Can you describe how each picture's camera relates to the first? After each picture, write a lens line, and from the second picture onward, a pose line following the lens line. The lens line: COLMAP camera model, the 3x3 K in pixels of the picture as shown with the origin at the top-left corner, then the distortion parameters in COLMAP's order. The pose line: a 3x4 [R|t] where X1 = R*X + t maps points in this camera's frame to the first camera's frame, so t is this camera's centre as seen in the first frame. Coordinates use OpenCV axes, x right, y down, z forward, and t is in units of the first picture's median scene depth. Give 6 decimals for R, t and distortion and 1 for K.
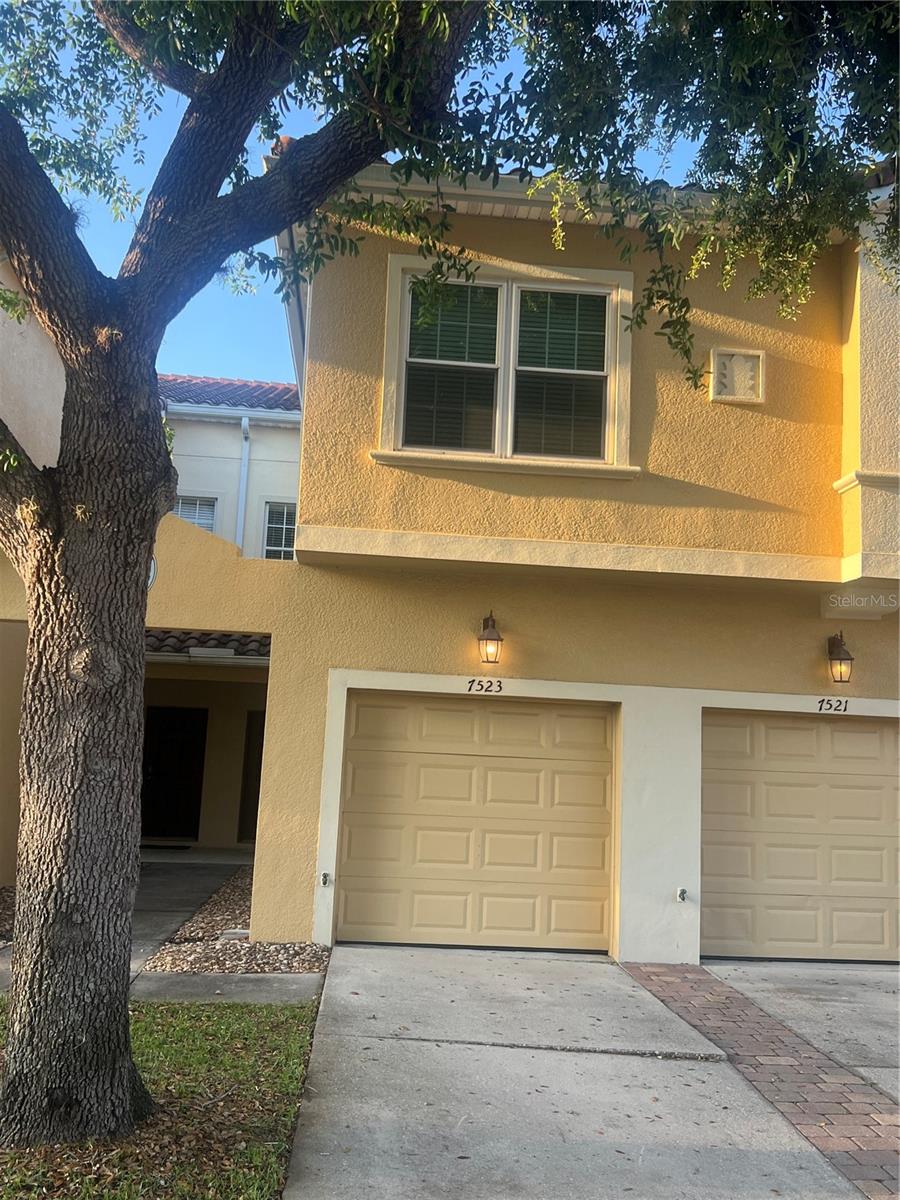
lens RADIAL K [[1060.5, 0, 452.6], [0, 1060.5, 594.6], [0, 0, 1]] dist [0.064348, -0.077389]
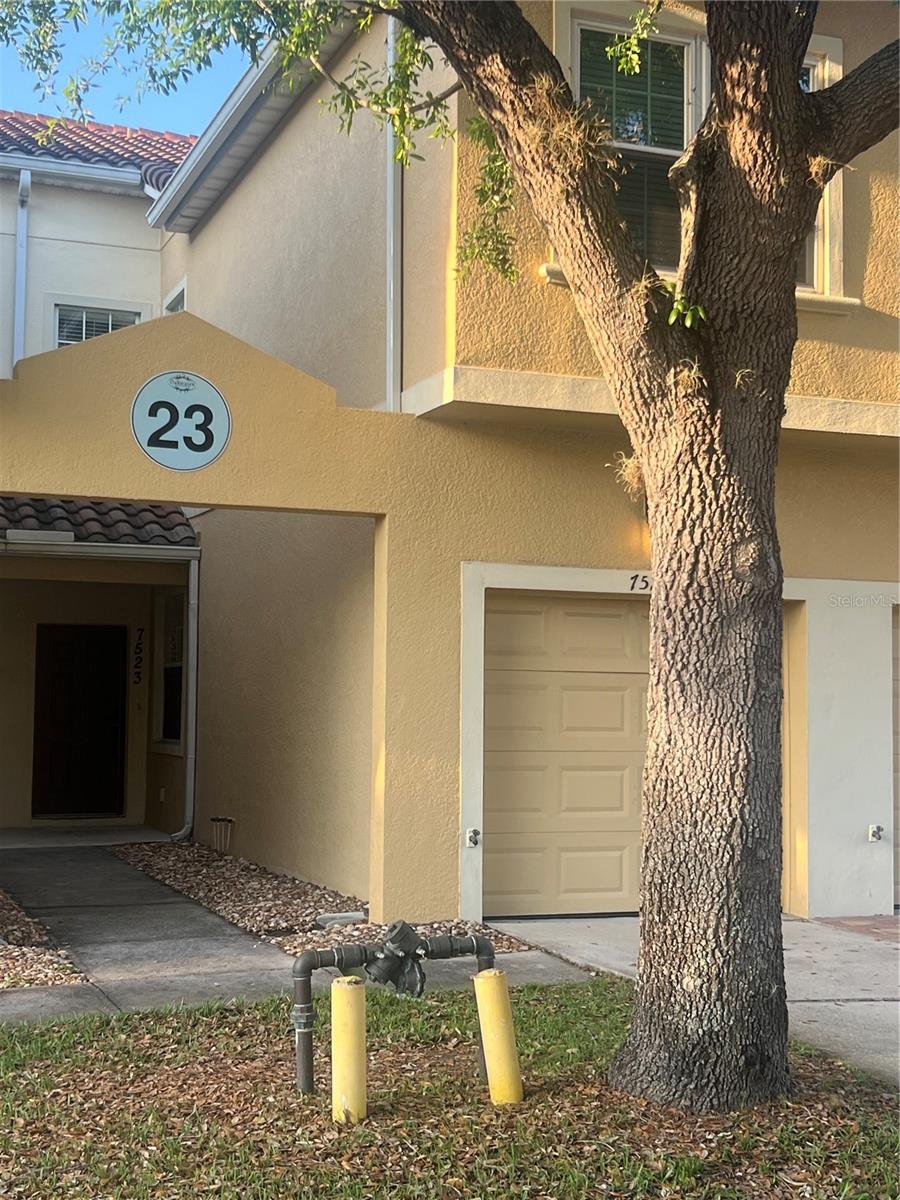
lens RADIAL K [[1619.8, 0, 449.4], [0, 1619.8, 601.5], [0, 0, 1]] dist [0.073066, 0.000000]
pose [[0.957777, -0.016858, 0.287017, -0.931573], [-0.011522, 0.995227, 0.096903, -0.024028], [-0.287281, -0.096118, 0.953011, -0.152737]]
